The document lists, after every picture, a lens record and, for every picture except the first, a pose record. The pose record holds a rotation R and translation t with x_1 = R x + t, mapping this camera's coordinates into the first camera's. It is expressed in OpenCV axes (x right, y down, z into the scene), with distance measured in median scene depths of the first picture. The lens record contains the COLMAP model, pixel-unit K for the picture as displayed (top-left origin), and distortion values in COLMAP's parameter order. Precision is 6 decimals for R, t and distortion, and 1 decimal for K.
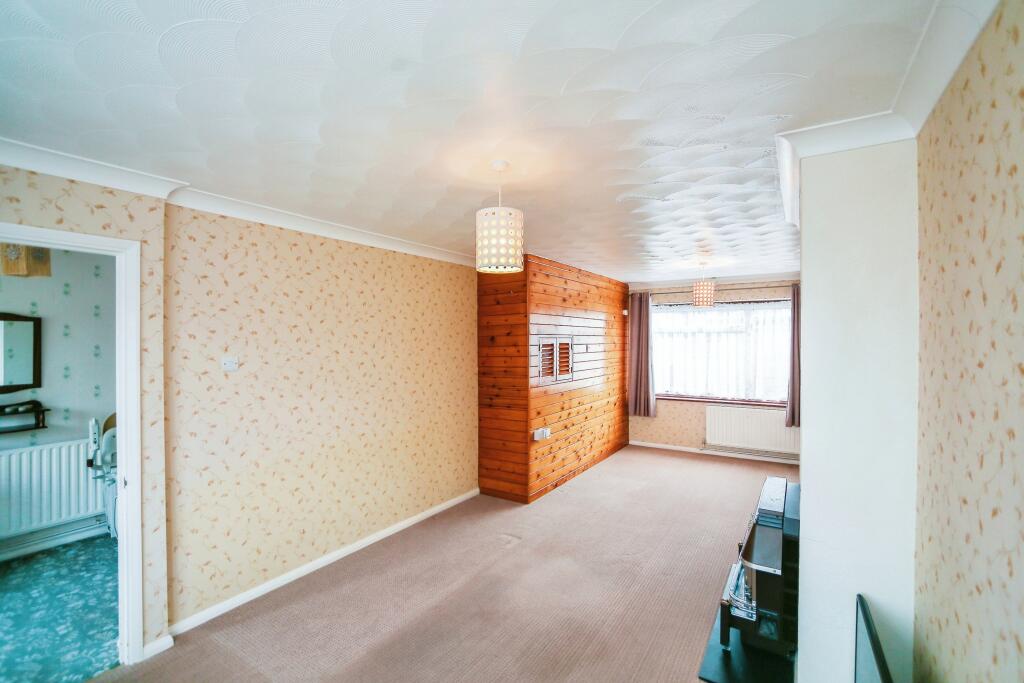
lens RADIAL K [[464.0, 0, 512.0], [0, 464.0, 341.5], [0, 0, 1]] dist [-0.030750, 0.000573]
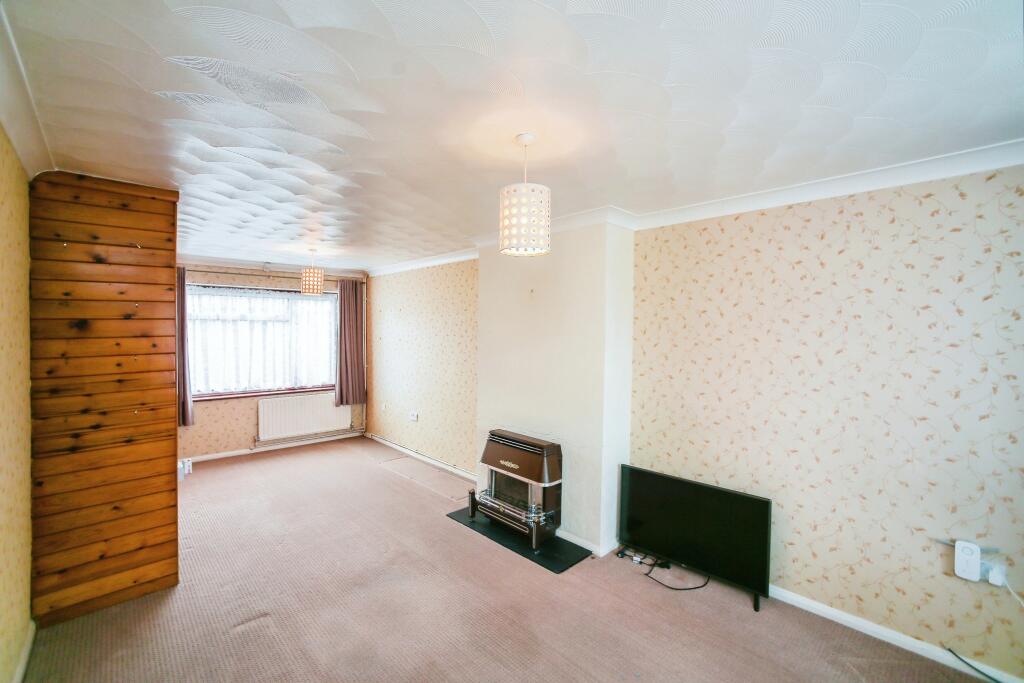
lens RADIAL K [[449.5, 0, 512.4], [0, 449.5, 329.6], [0, 0, 1]] dist [-0.034741, 0.014999]
pose [[0.215305, 0.004621, 0.976536, -0.439792], [0.000185, 0.999989, -0.004773, 0.002879], [-0.976547, 0.001208, 0.215302, 0.397539]]
